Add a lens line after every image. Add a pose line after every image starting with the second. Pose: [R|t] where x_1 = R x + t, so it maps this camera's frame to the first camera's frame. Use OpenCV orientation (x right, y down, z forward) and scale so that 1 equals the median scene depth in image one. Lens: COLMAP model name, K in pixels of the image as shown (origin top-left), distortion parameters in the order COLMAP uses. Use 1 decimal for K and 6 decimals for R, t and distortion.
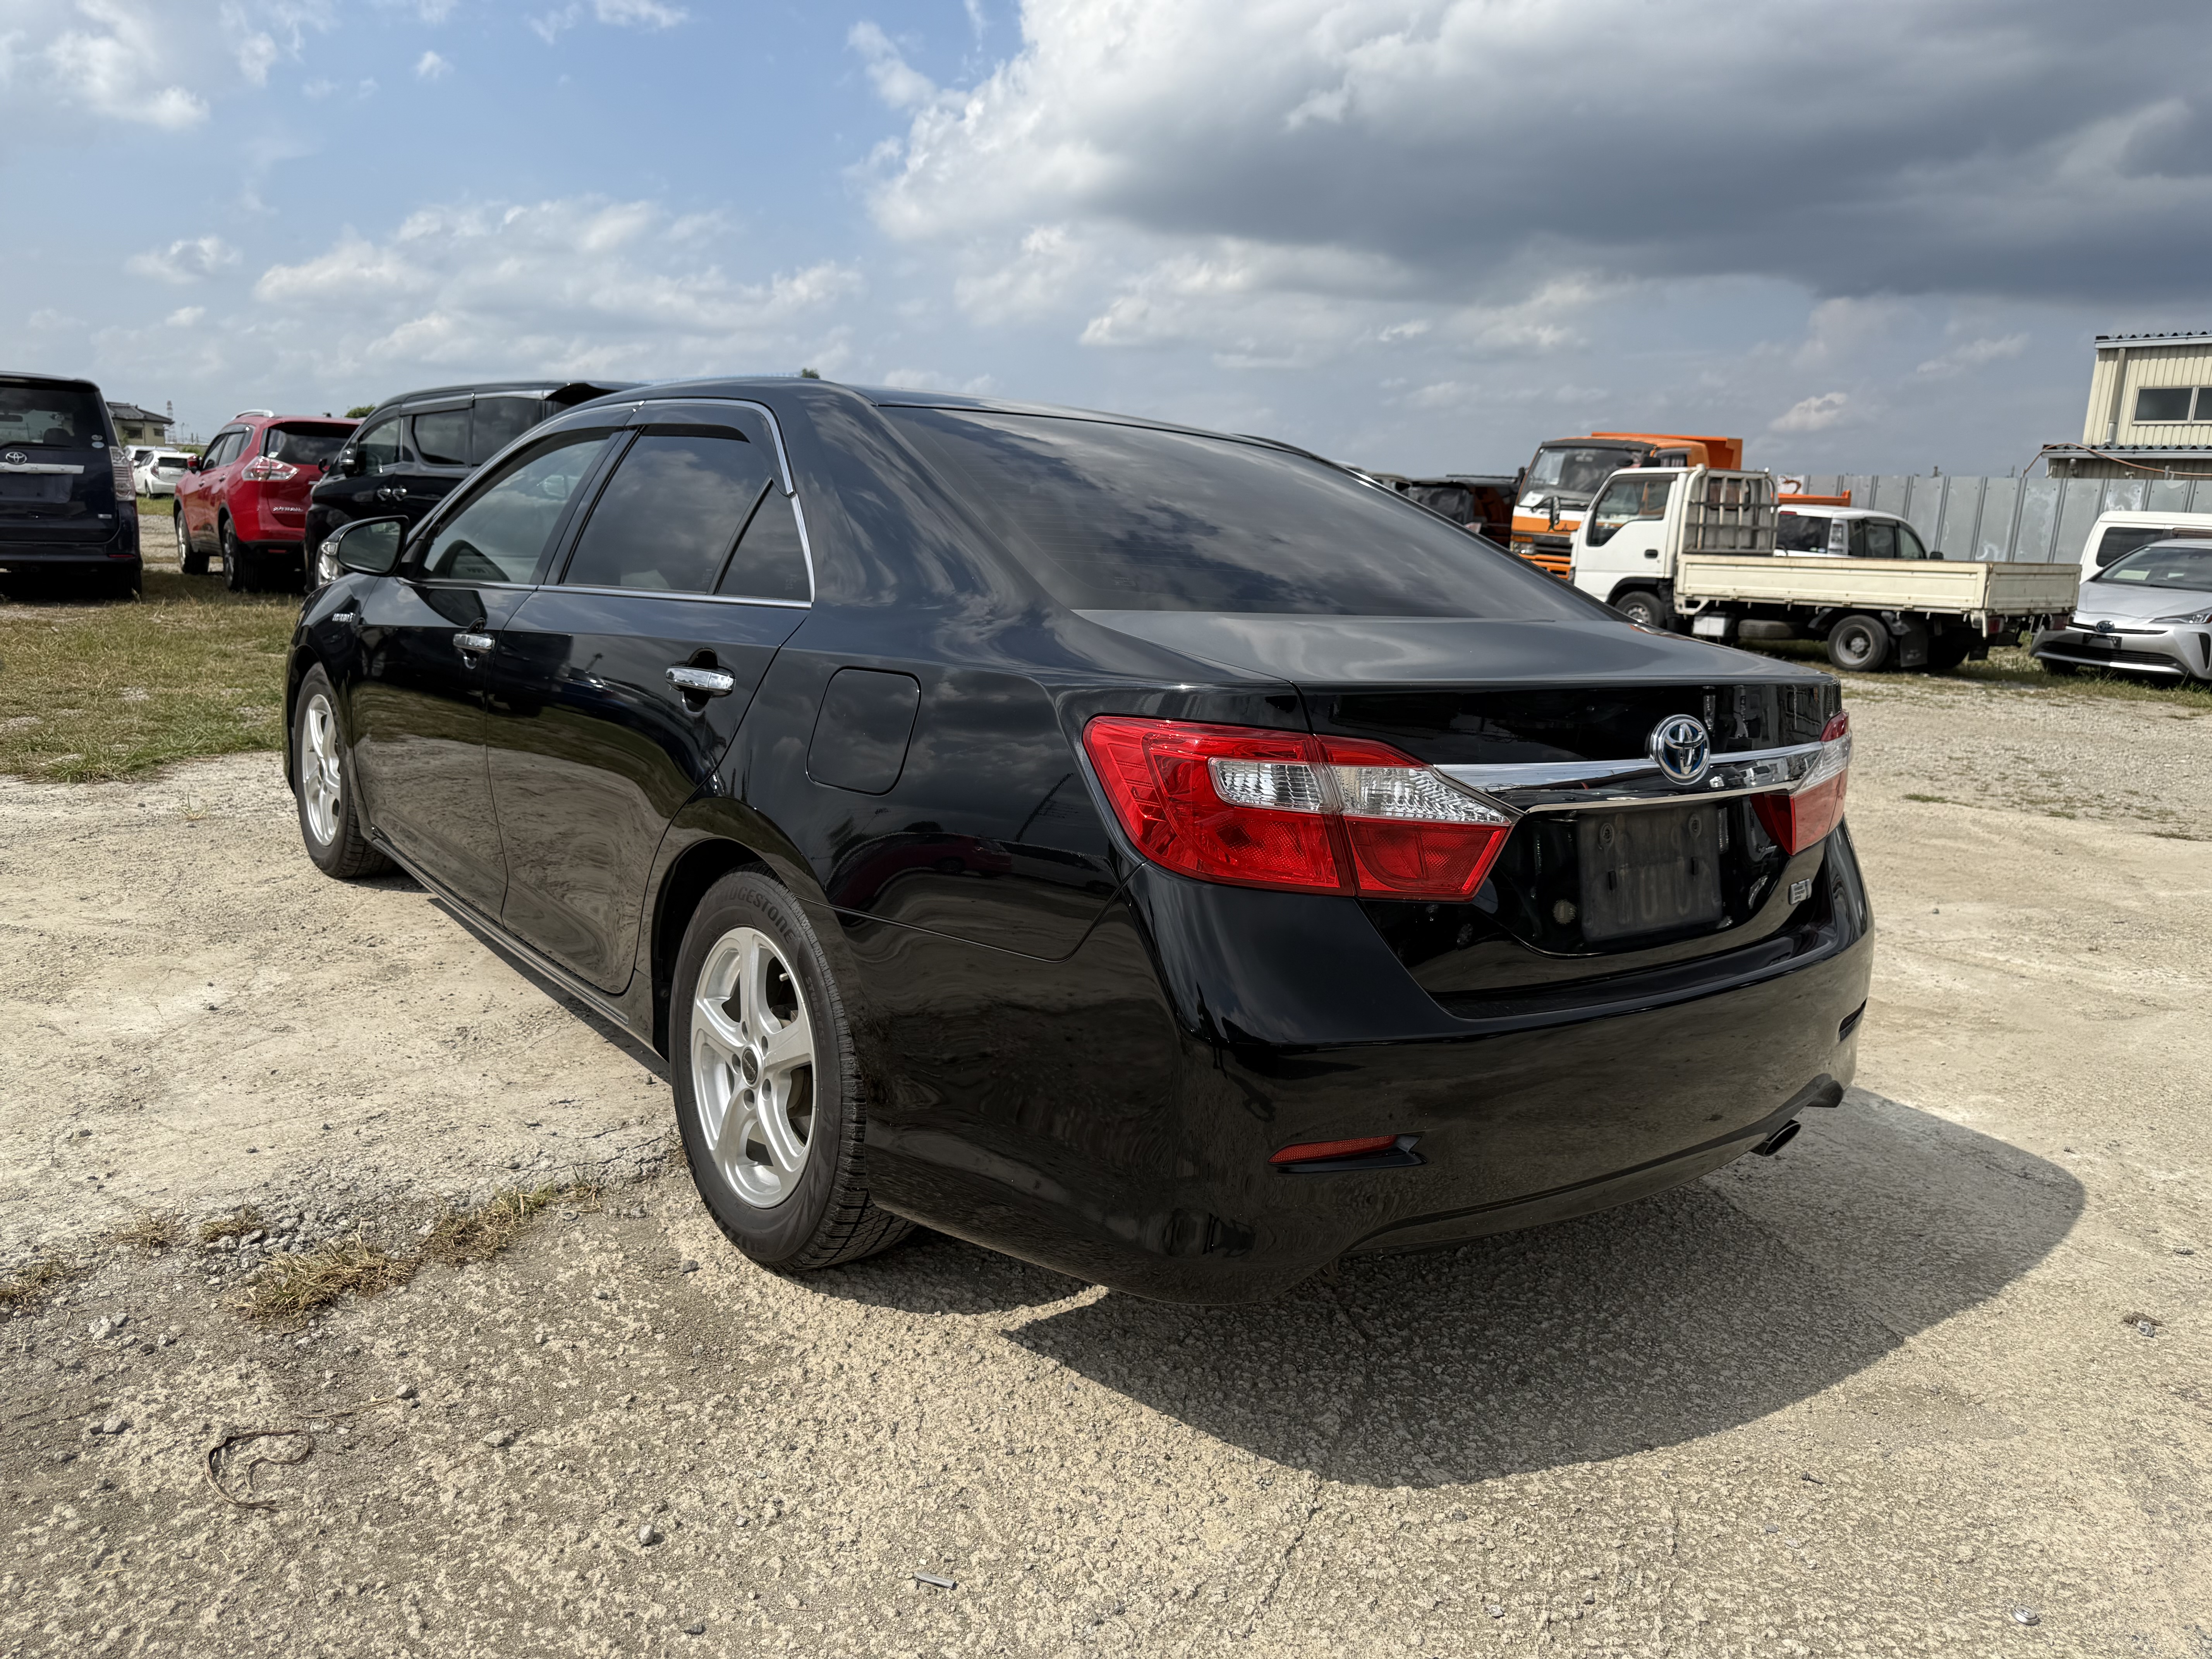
lens RADIAL K [[1578.1, 0, 1098.9], [0, 1578.1, 827.1], [0, 0, 1]] dist [-0.006324, -0.019892]
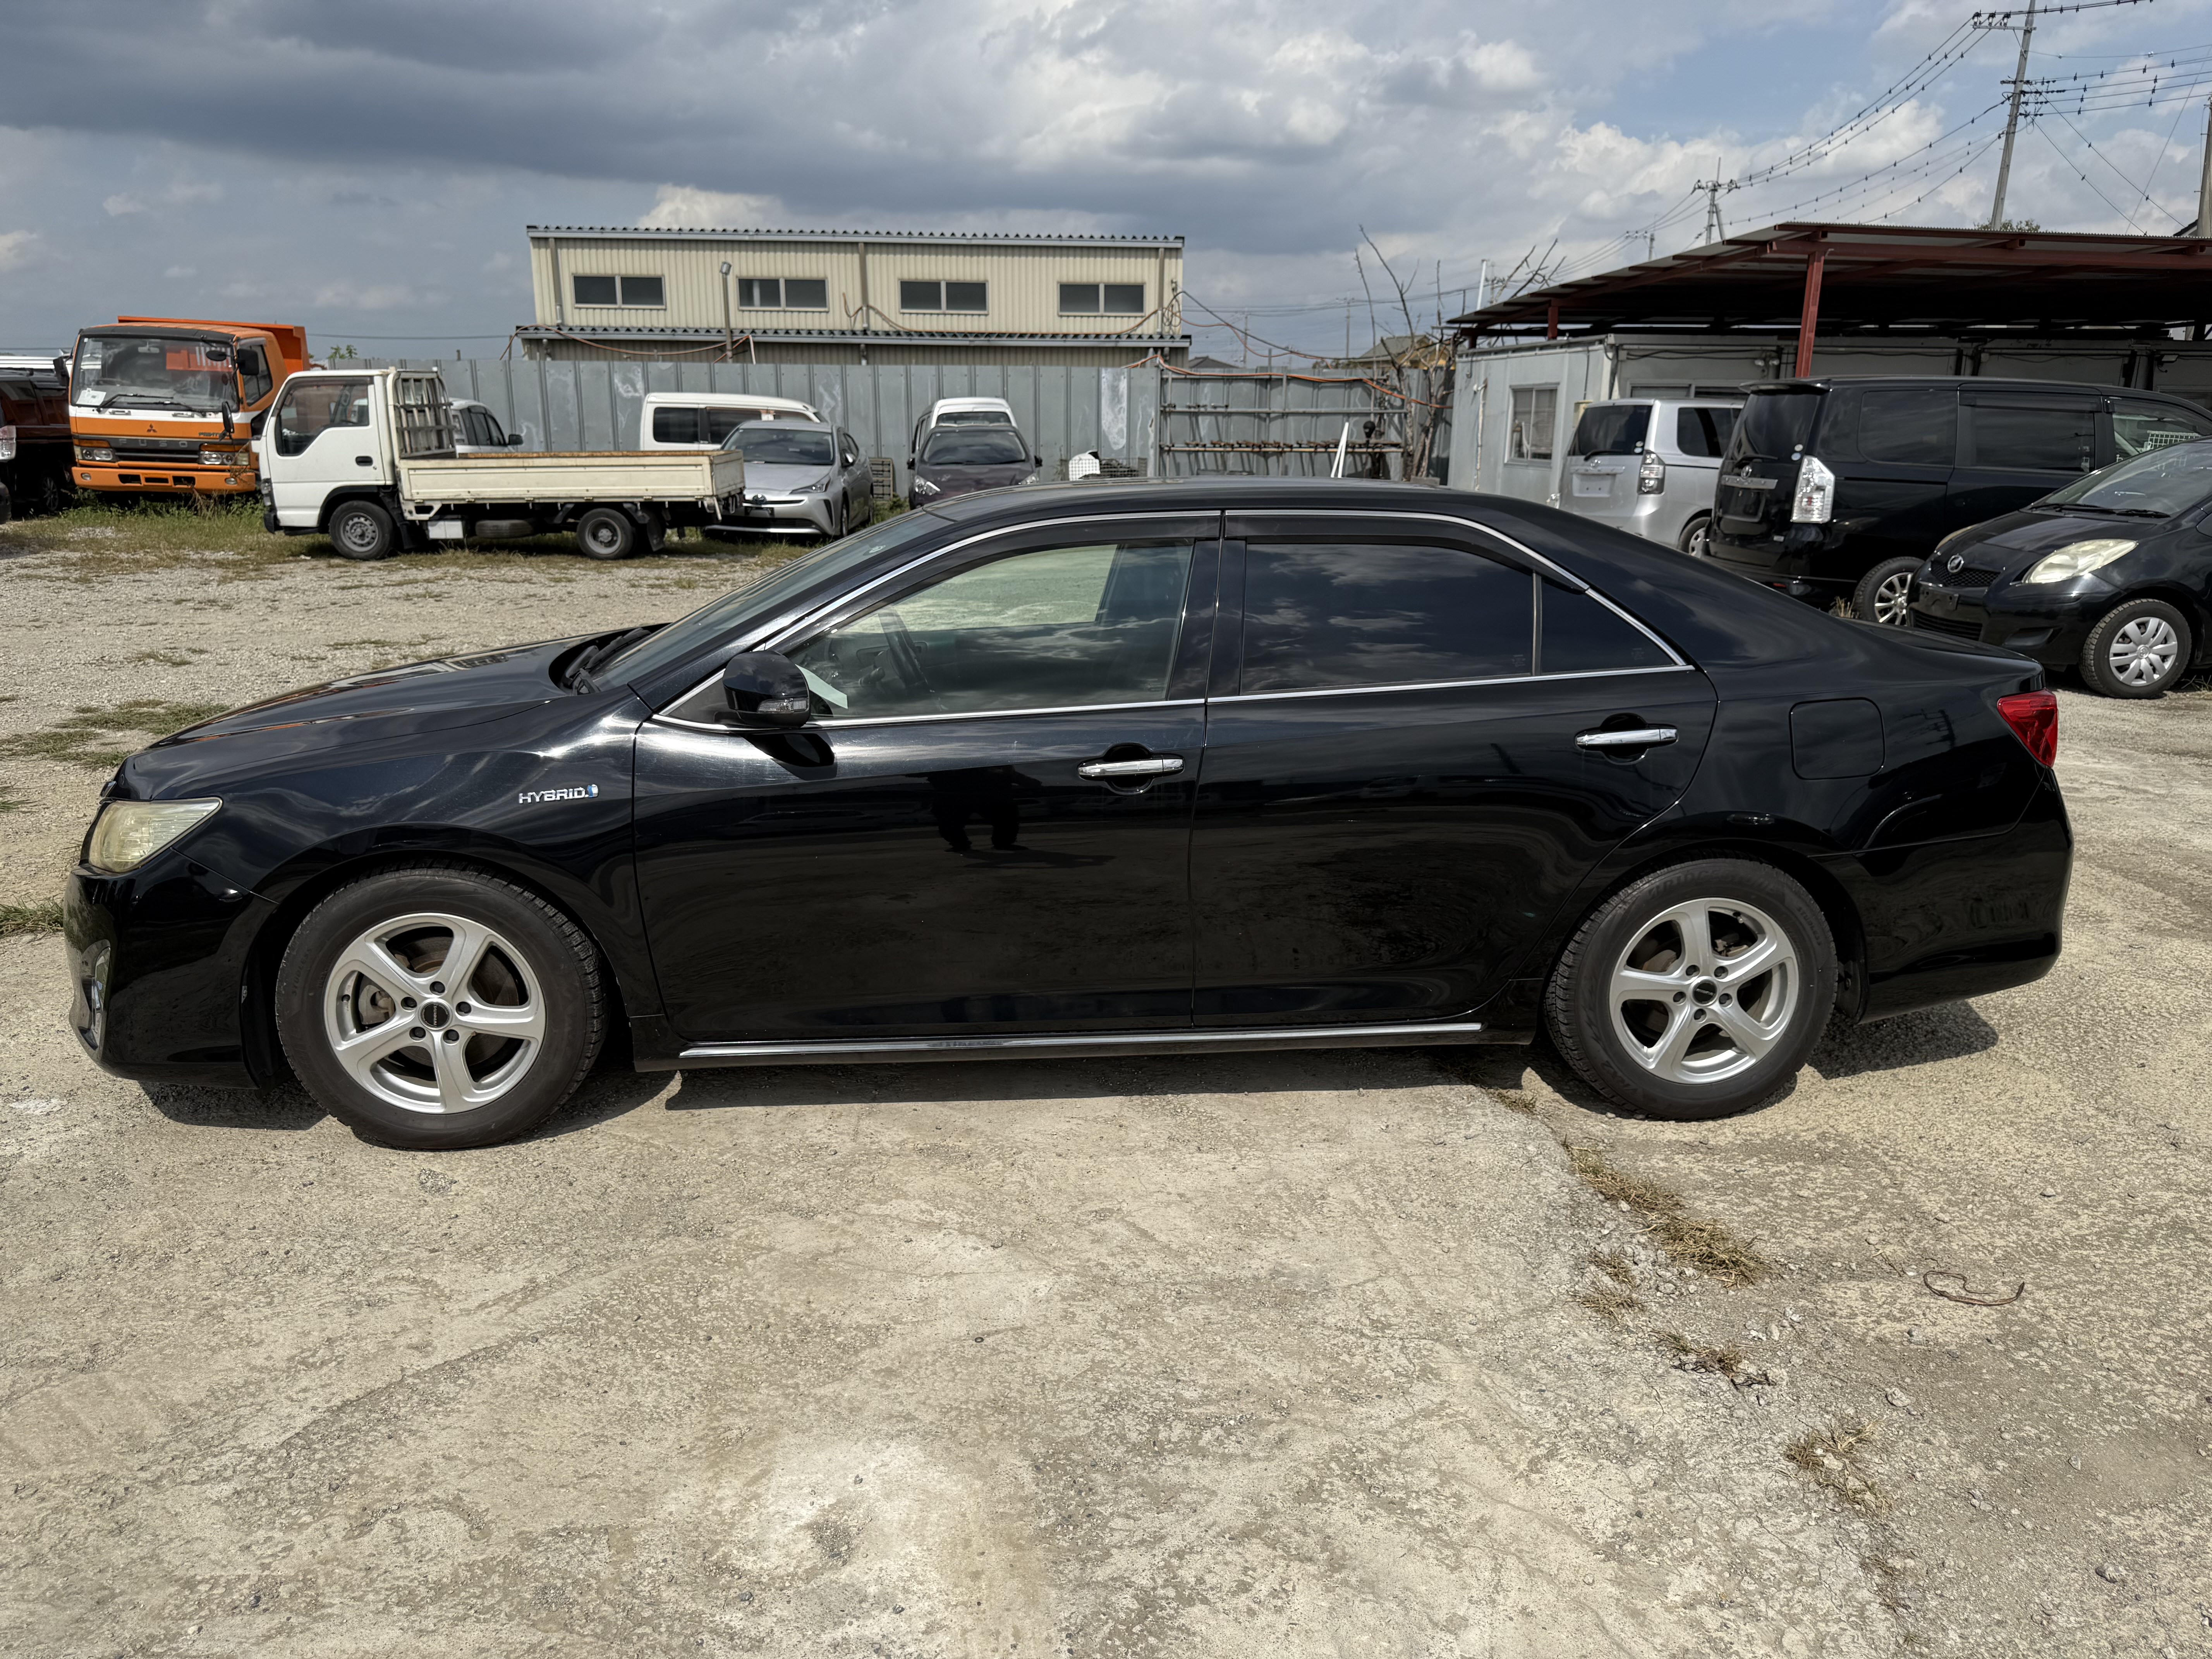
lens RADIAL K [[1578.1, 0, 1098.9], [0, 1578.1, 827.1], [0, 0, 1]] dist [-0.006324, -0.019892]
pose [[0.534792, -0.247764, 0.807843, -0.251436], [0.174192, 0.967837, 0.181519, -0.053915], [-0.826834, 0.043645, 0.560750, 0.097781]]
